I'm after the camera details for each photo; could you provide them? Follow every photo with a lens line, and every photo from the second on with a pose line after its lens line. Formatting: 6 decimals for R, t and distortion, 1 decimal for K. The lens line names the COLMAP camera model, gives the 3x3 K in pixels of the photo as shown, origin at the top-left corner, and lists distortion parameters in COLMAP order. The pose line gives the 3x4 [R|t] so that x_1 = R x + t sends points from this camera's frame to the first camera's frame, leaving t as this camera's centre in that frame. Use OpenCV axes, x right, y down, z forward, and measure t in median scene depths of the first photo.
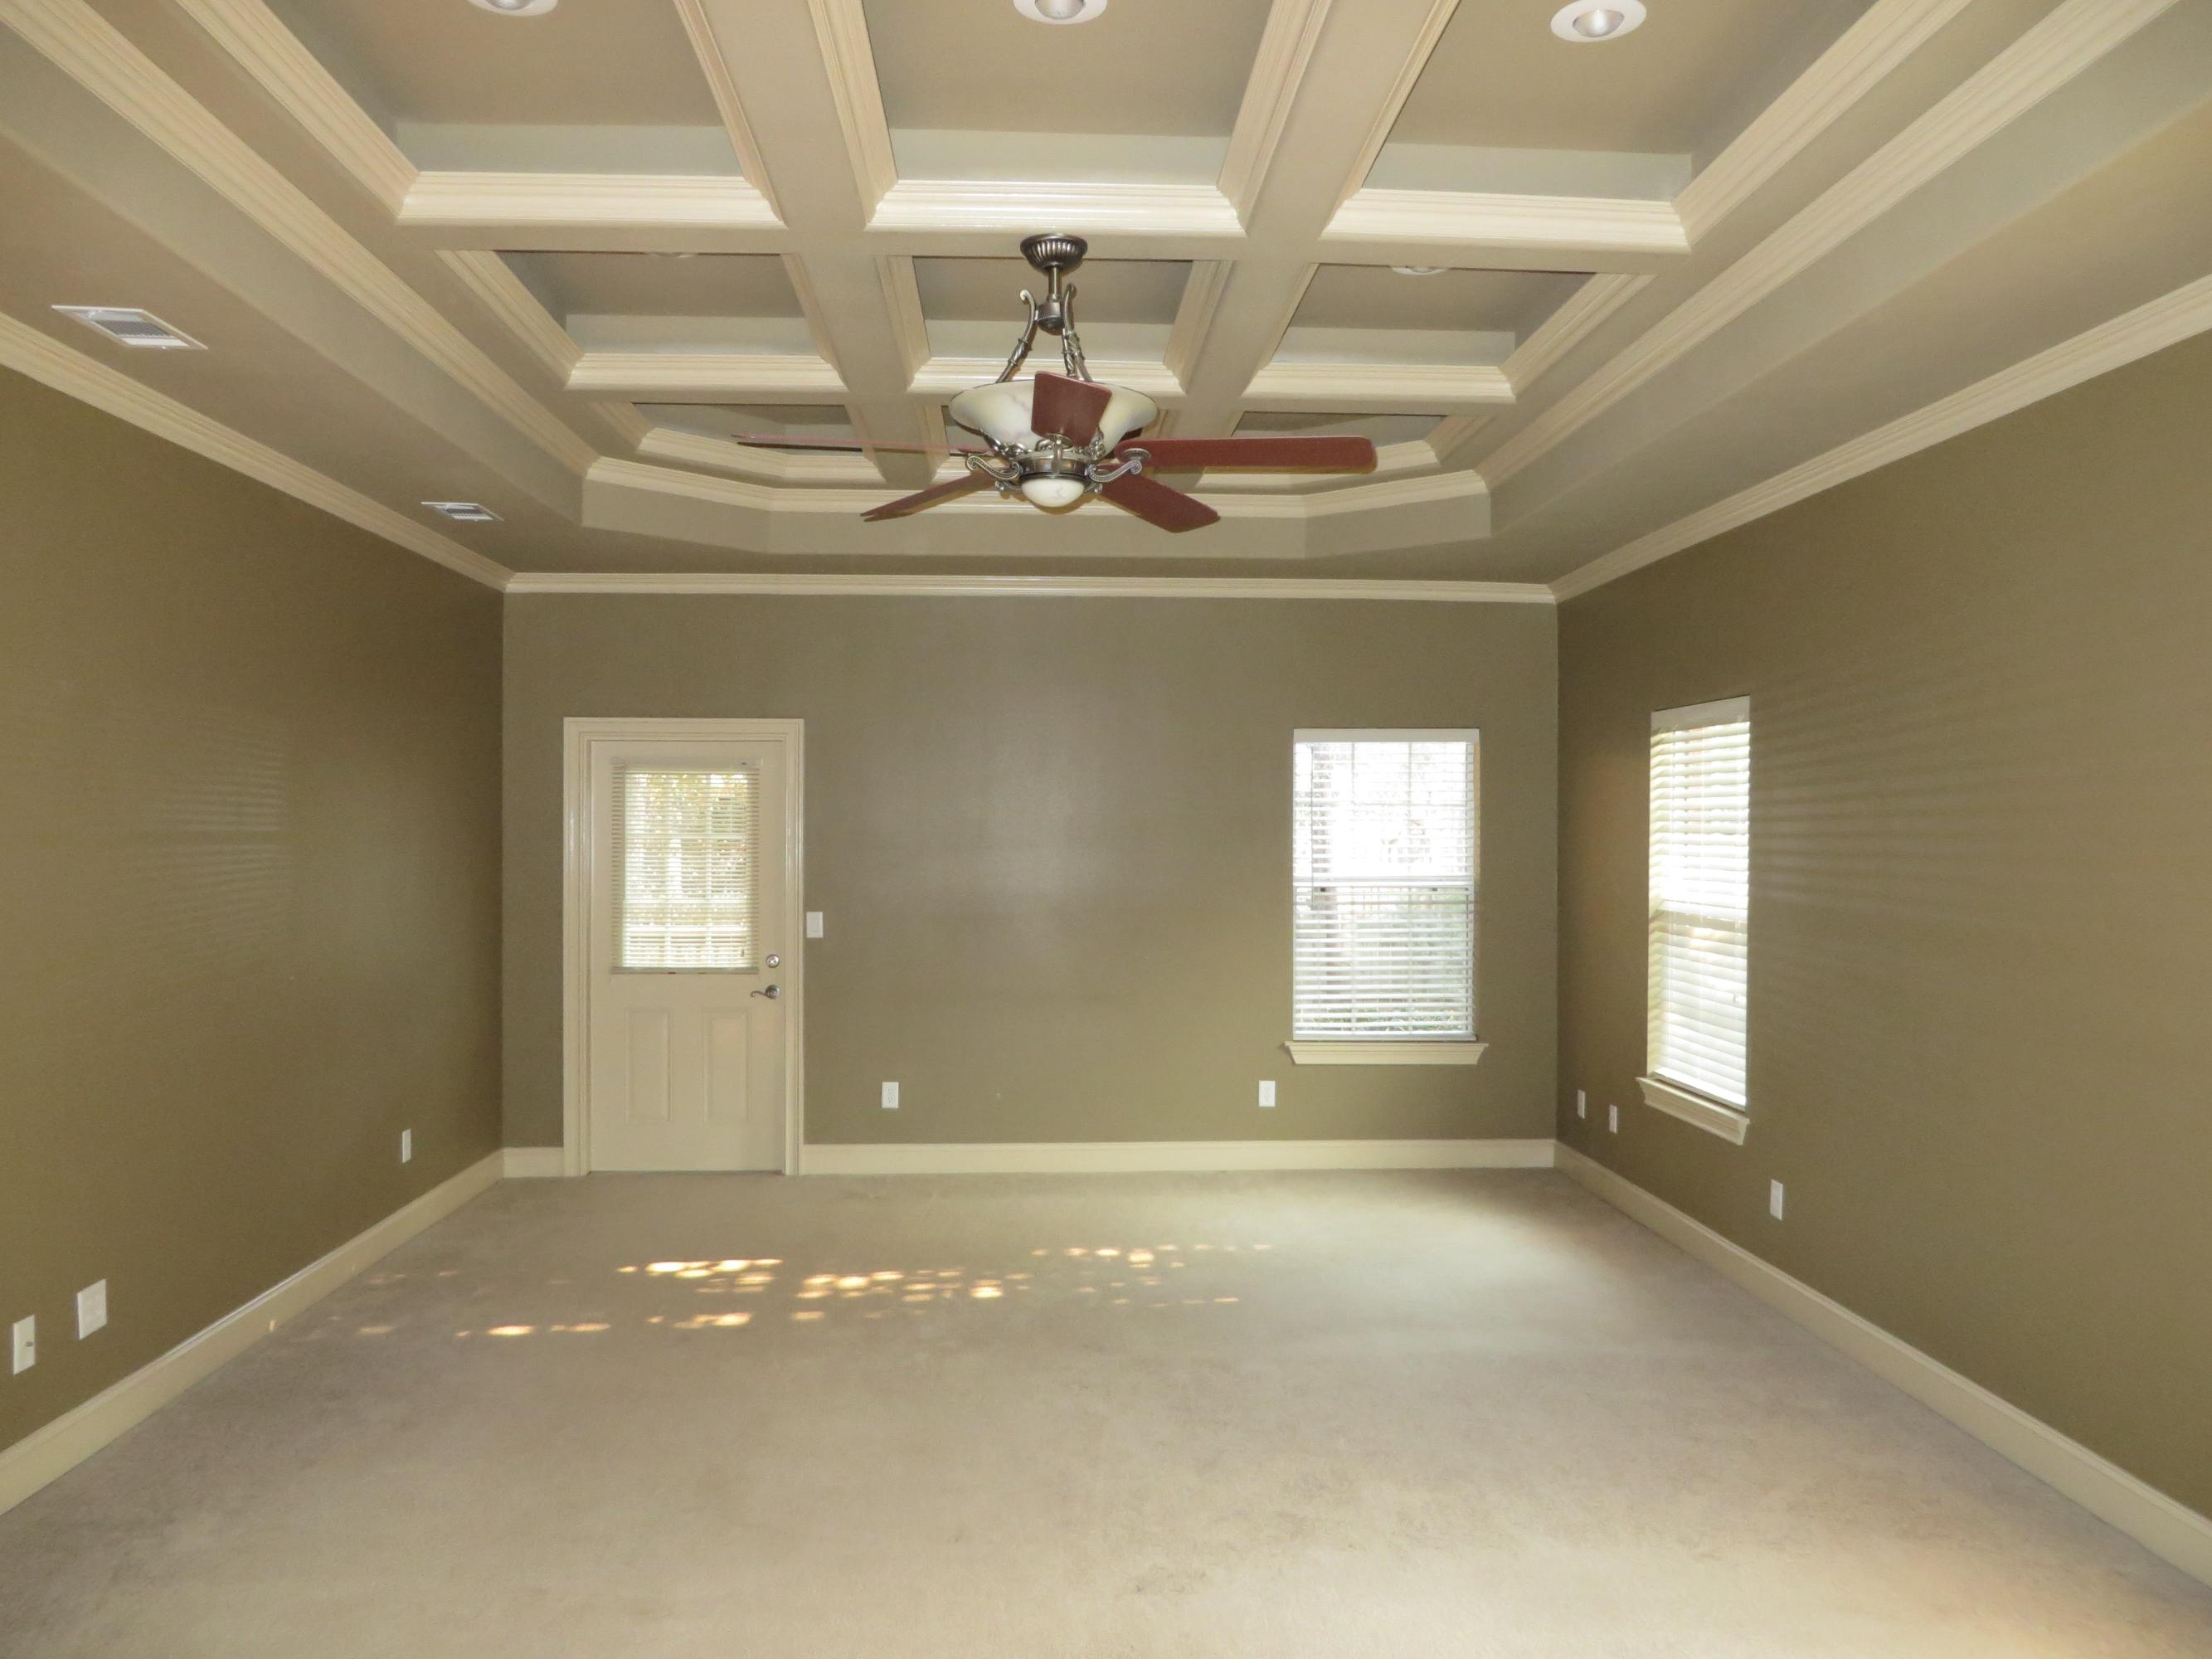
lens RADIAL K [[1659.6, 0, 1159.1], [0, 1659.6, 814.9], [0, 0, 1]] dist [0.012570, -0.016993]
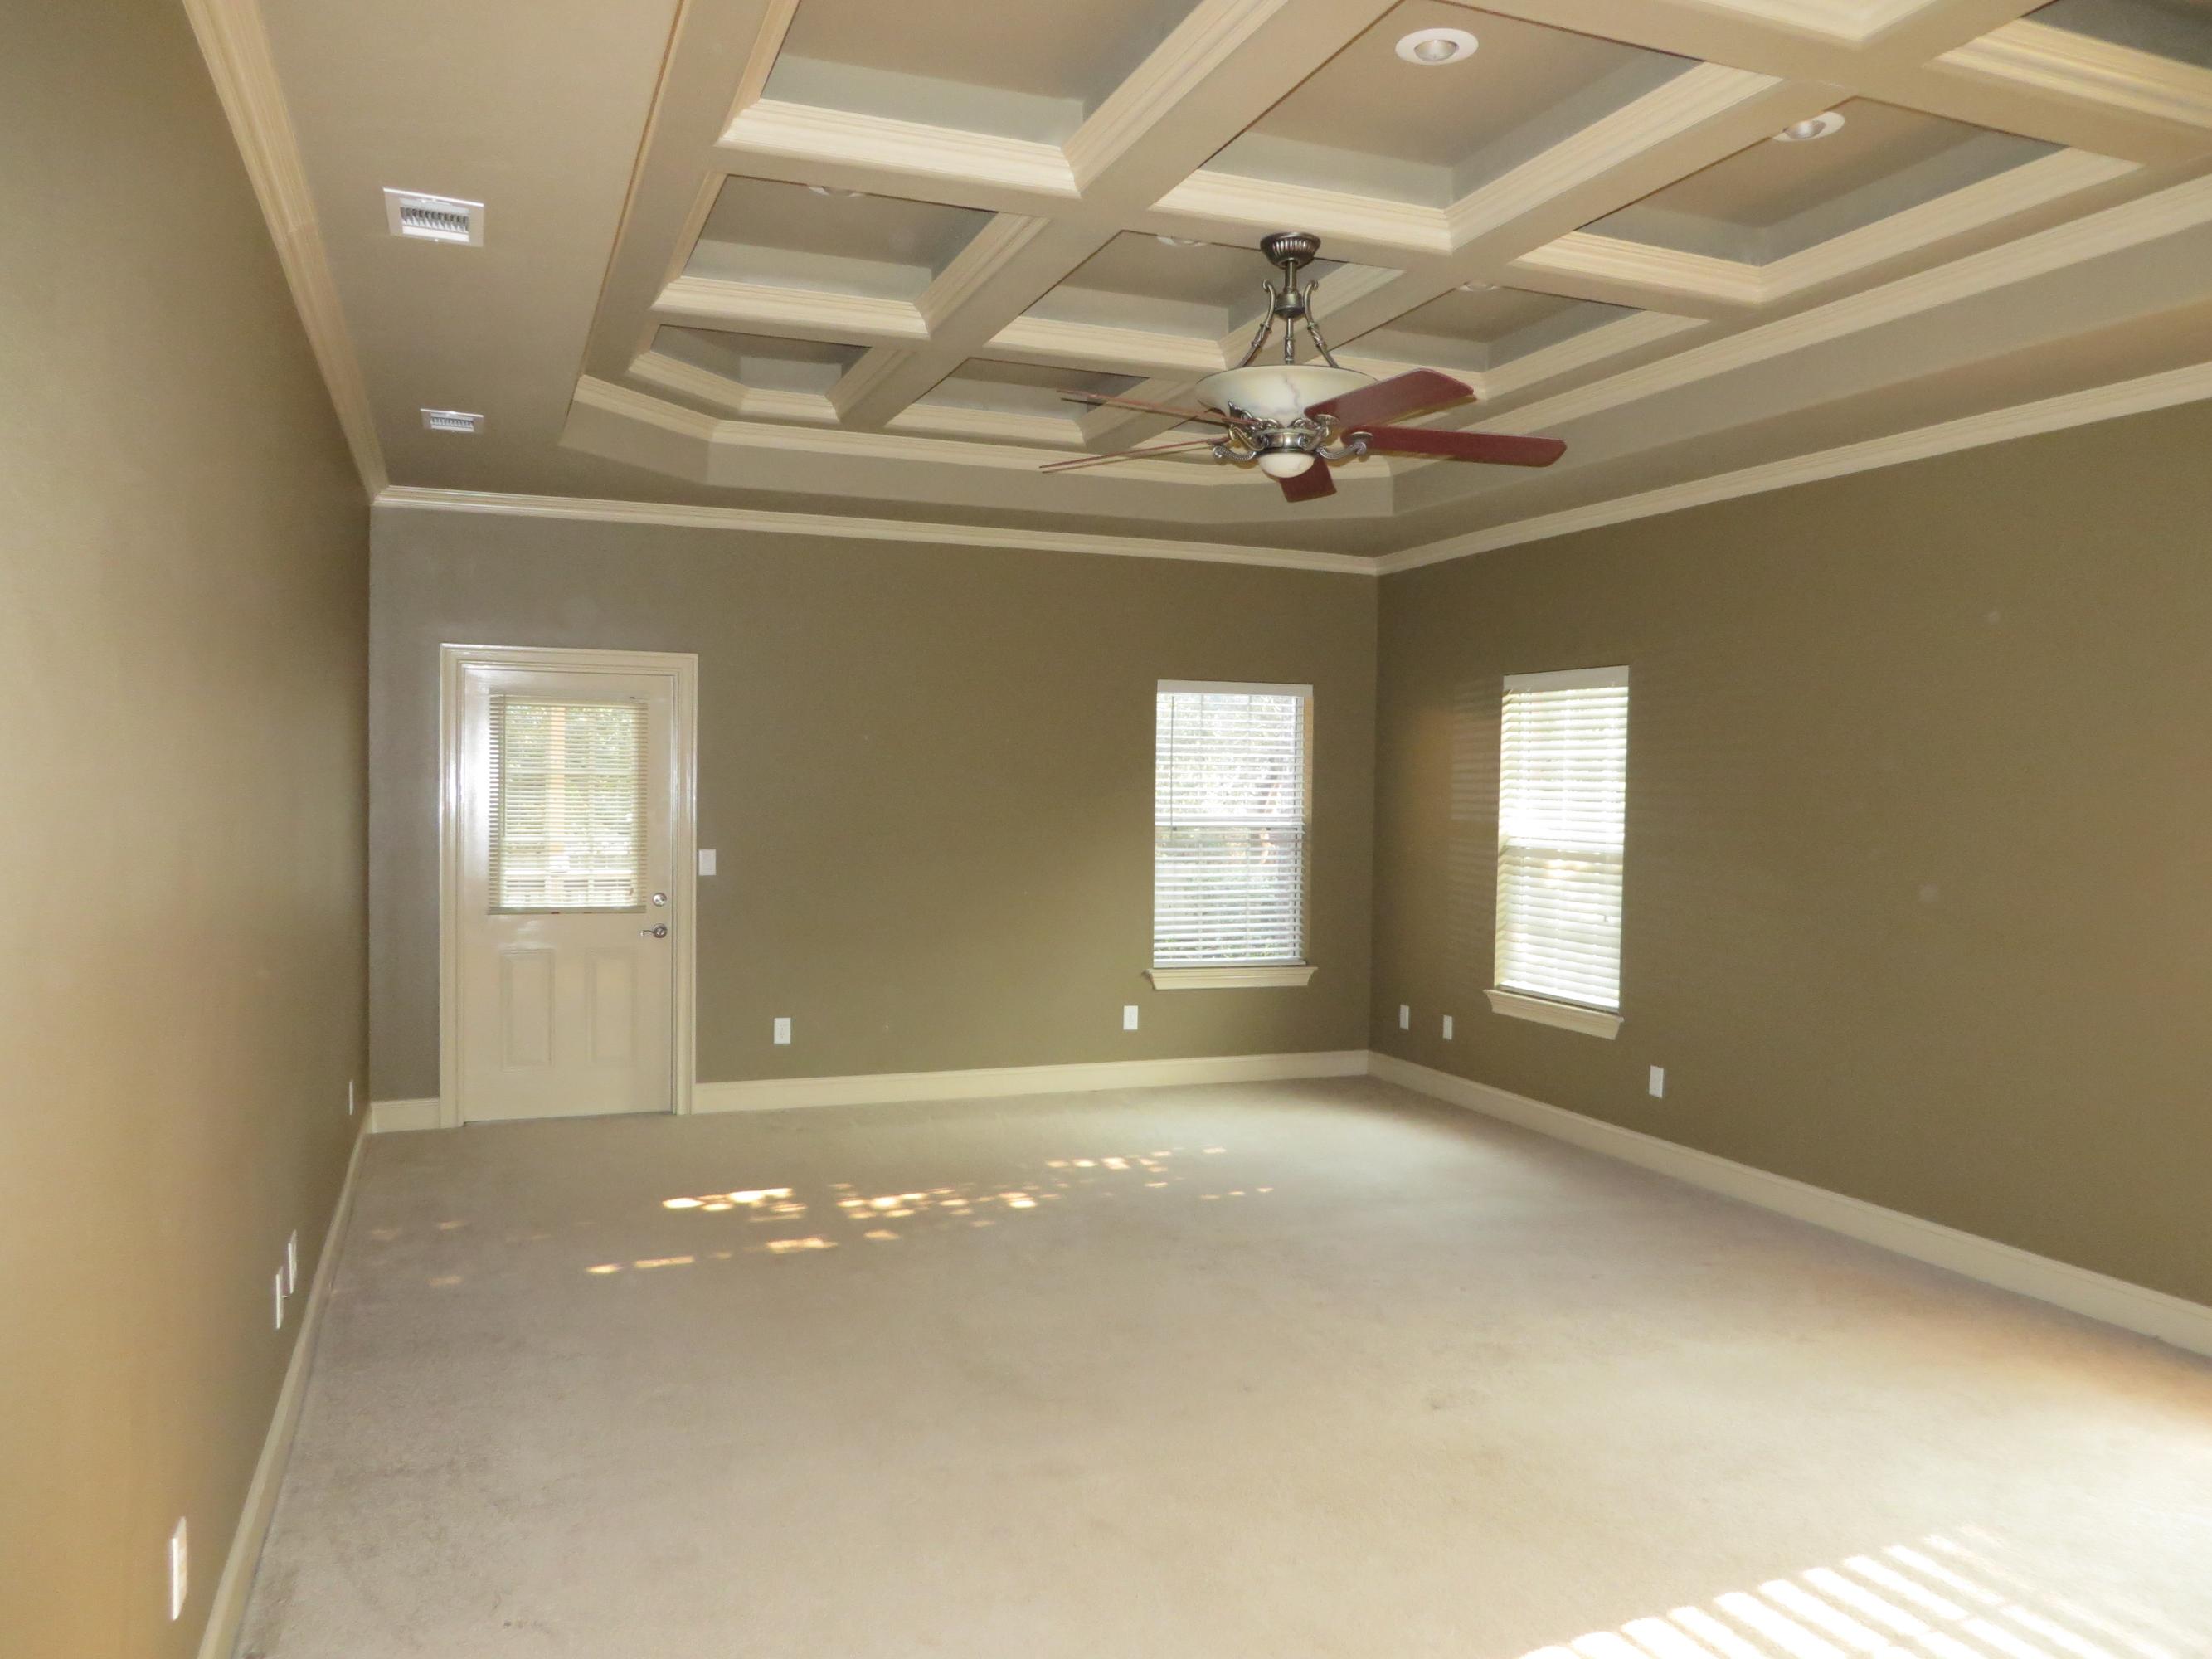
lens RADIAL K [[1659.6, 0, 1155.0], [0, 1659.6, 841.5], [0, 0, 1]] dist [0.012570, -0.016993]
pose [[0.948066, -0.000221, 0.318074, -0.278116], [-0.015333, 0.998805, 0.046395, 0.003523], [-0.317704, -0.048862, 0.946930, -0.021679]]
